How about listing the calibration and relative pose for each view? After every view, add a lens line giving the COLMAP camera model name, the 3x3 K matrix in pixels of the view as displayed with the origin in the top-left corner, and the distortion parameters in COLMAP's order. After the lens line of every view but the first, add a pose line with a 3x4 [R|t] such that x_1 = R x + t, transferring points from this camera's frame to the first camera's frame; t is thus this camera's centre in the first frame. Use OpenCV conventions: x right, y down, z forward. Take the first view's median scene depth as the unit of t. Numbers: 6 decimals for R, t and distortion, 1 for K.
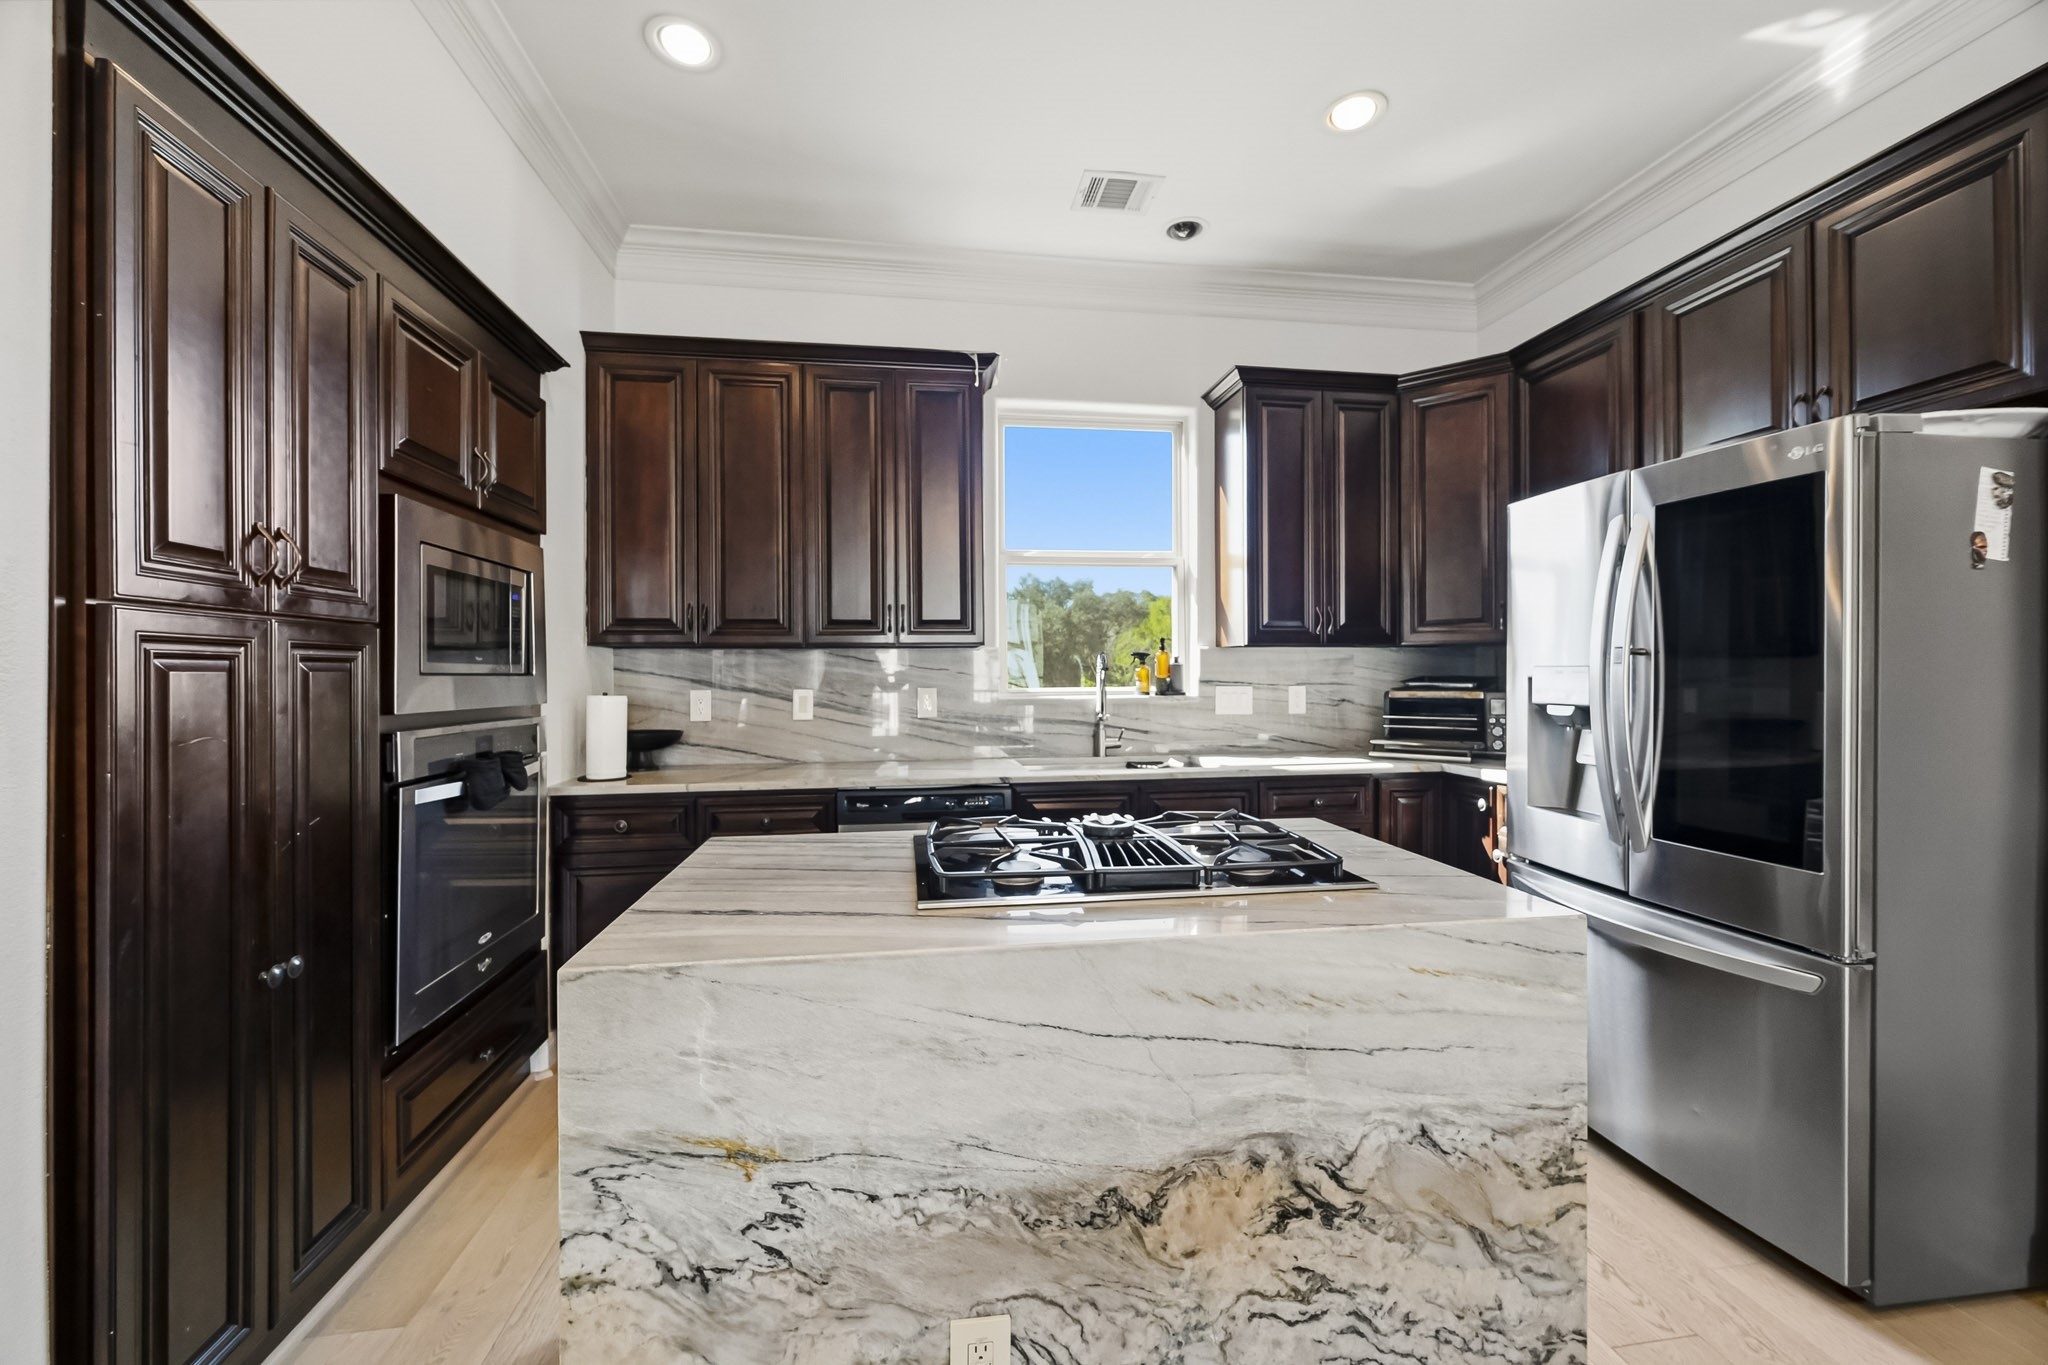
lens RADIAL K [[813.3, 0, 1018.7], [0, 813.3, 673.3], [0, 0, 1]] dist [0.001051, -0.000560]
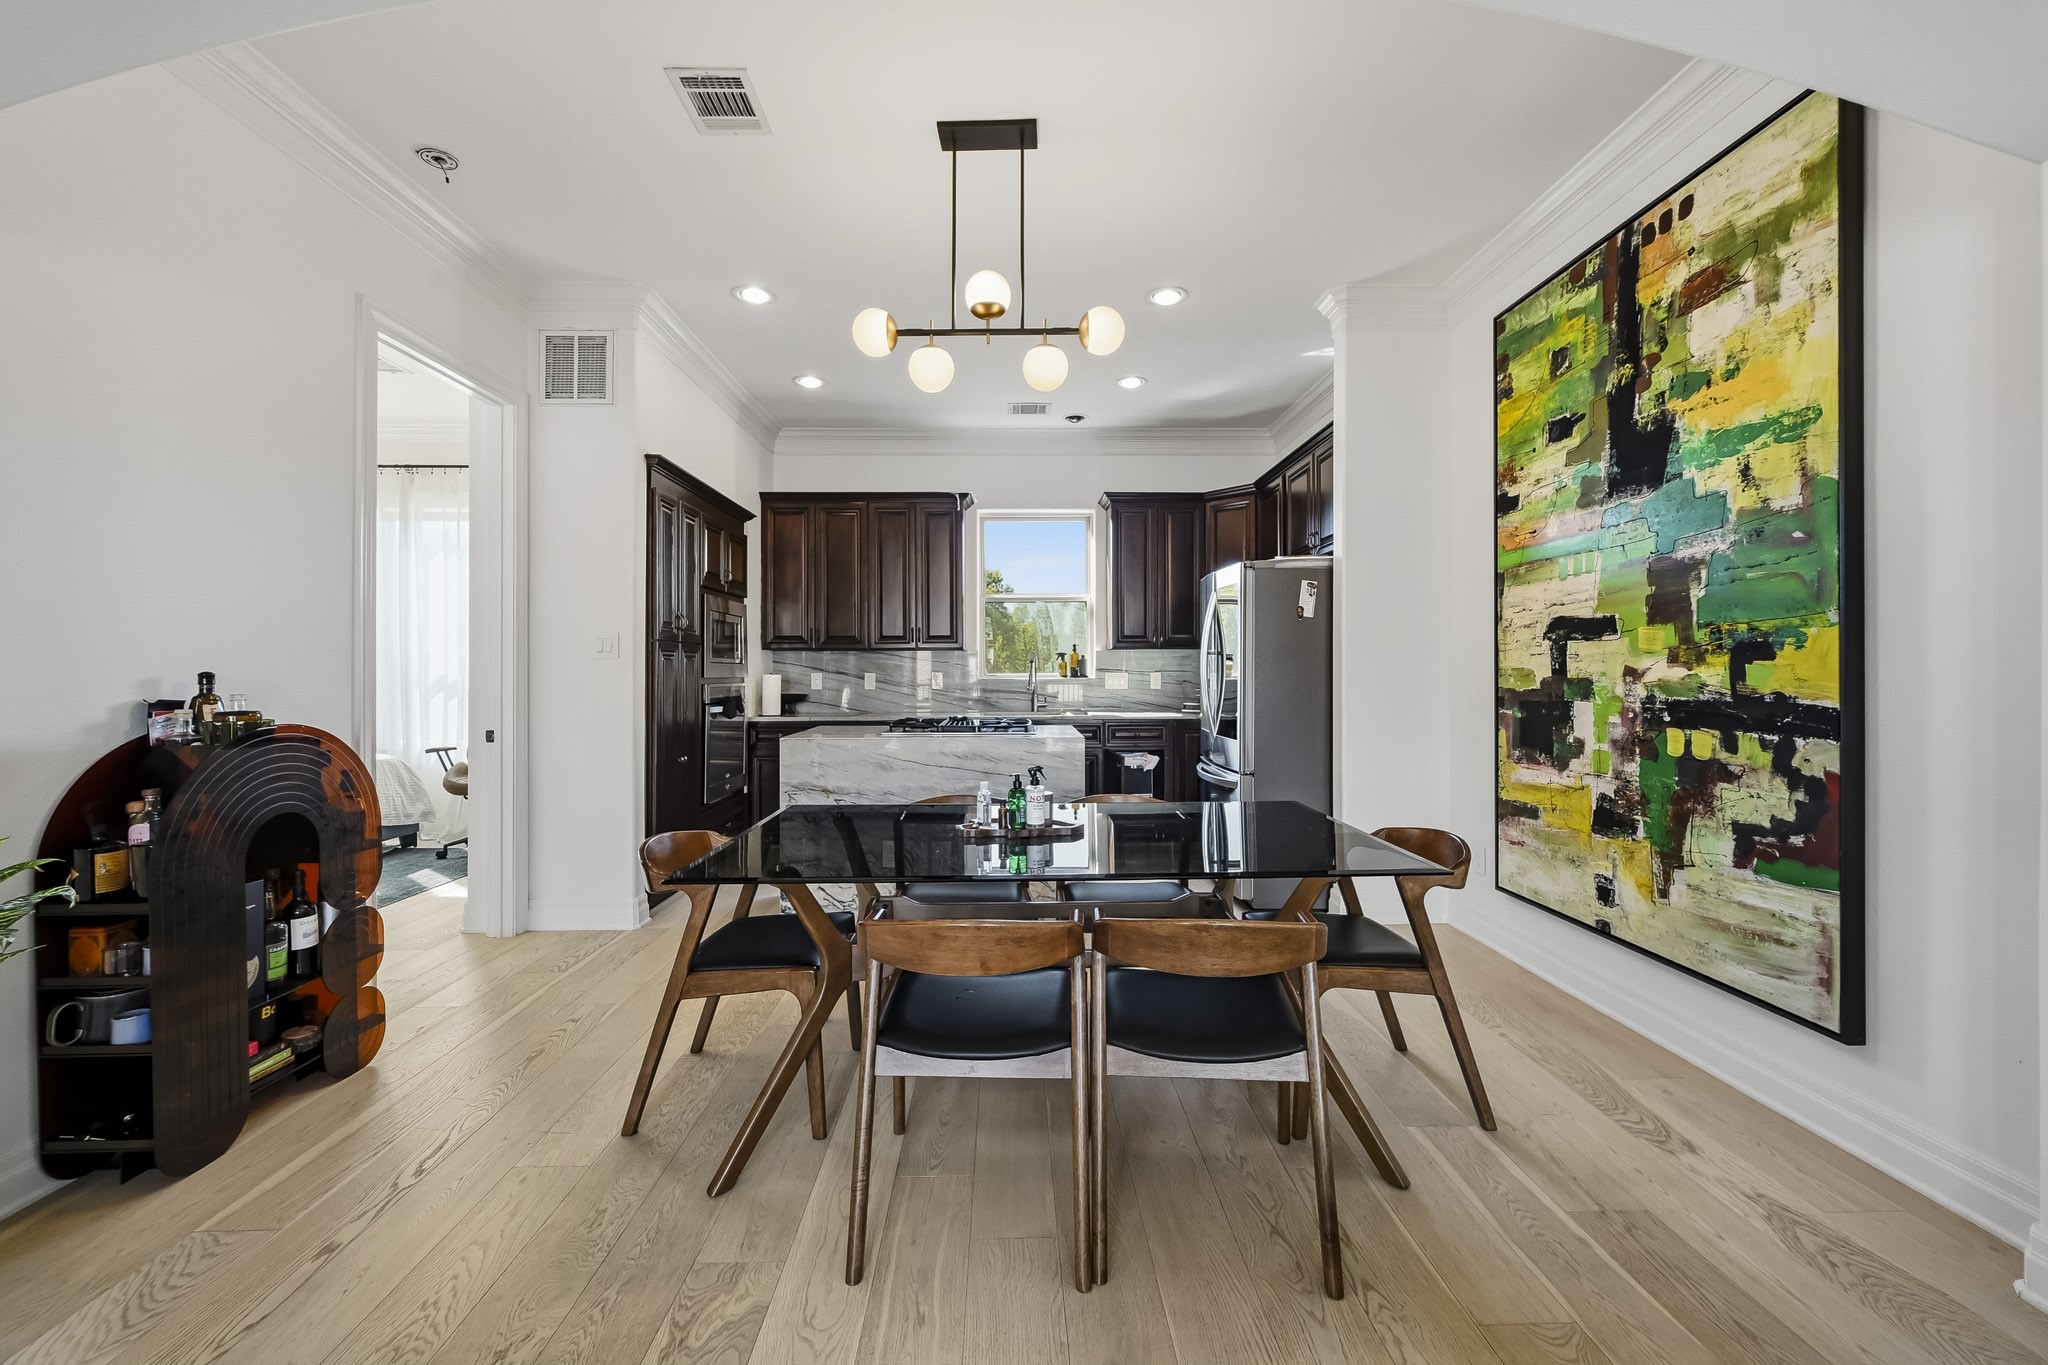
lens RADIAL K [[813.3, 0, 1017.9], [0, 813.3, 670.5], [0, 0, 1]] dist [0.001051, -0.000560]
pose [[0.991436, 0.001515, -0.130587, 0.410978], [-0.001523, 0.999999, 0.000040, 0.018378], [0.130587, 0.000159, 0.991437, -1.044641]]
